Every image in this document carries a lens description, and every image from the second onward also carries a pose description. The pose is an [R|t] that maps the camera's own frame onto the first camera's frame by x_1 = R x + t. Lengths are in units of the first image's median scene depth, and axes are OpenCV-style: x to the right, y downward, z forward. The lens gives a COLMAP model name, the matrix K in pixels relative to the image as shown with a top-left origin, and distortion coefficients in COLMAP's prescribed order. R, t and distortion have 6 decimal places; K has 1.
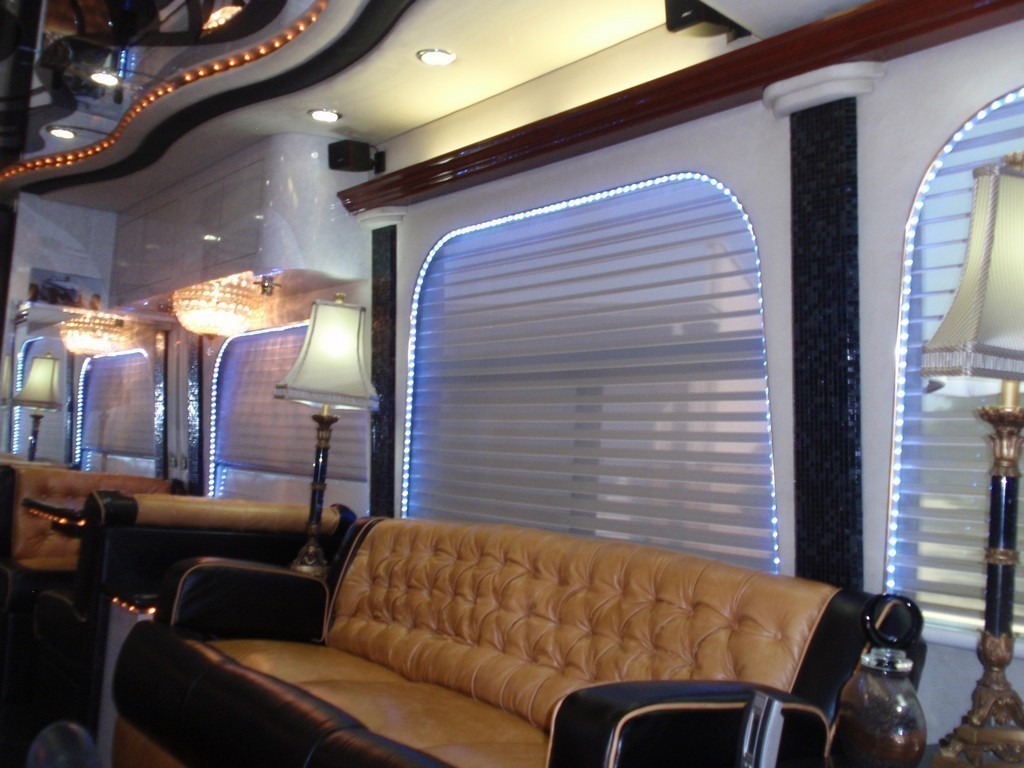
lens RADIAL K [[1097.2, 0, 512.0], [0, 1097.2, 384.0], [0, 0, 1]] dist [0.001436, 0.025620]
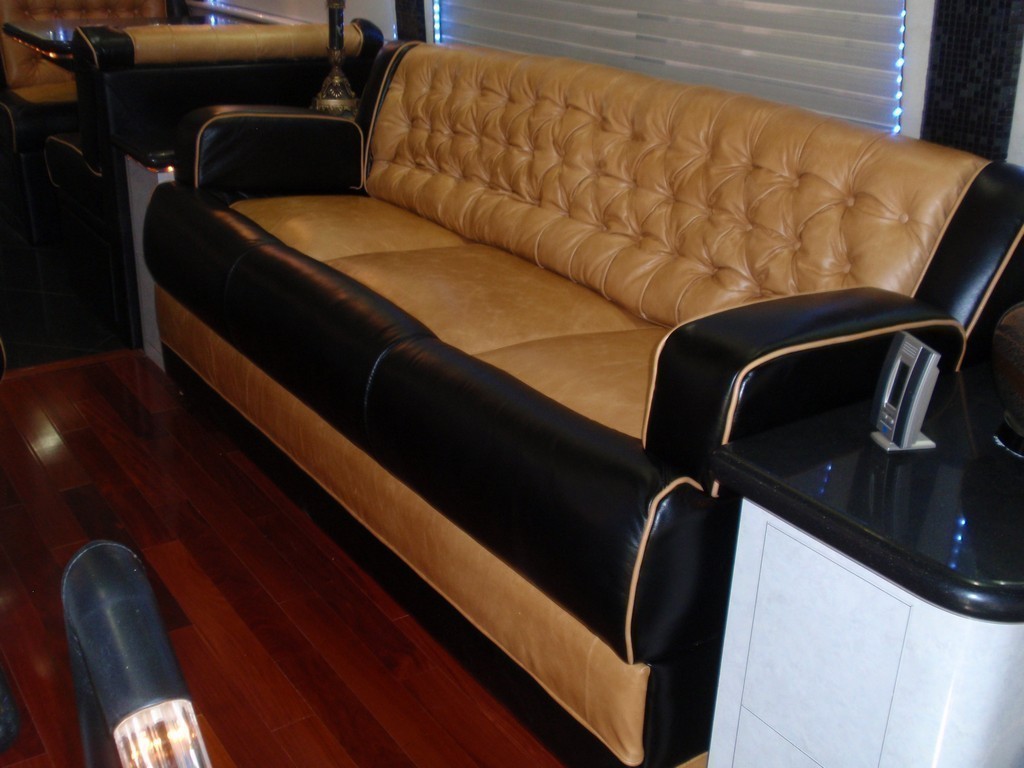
lens RADIAL K [[1095.7, 0, 512.0], [0, 1095.7, 384.0], [0, 0, 1]] dist [-0.007865, 0.024322]
pose [[0.999002, -0.034096, -0.028852, -0.031969], [0.043654, 0.882031, 0.469164, -0.053241], [0.009451, -0.469956, 0.882639, 0.140580]]
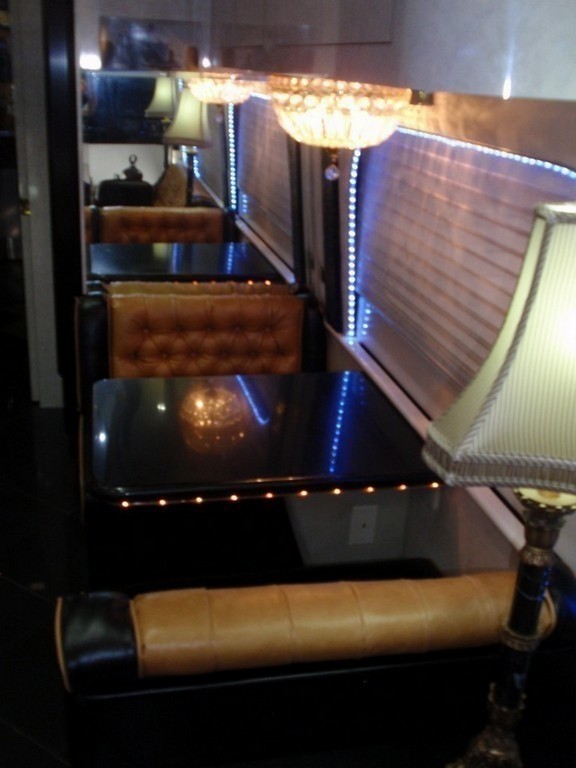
lens RADIAL K [[822.9, 0, 288.0], [0, 822.9, 384.0], [0, 0, 1]] dist [0.001436, 0.025620]
pose [[0.921230, 0.121145, -0.369675, -0.198208], [0.043027, 0.912715, 0.406324, -0.178498], [0.386632, -0.390224, 0.835608, 0.959815]]
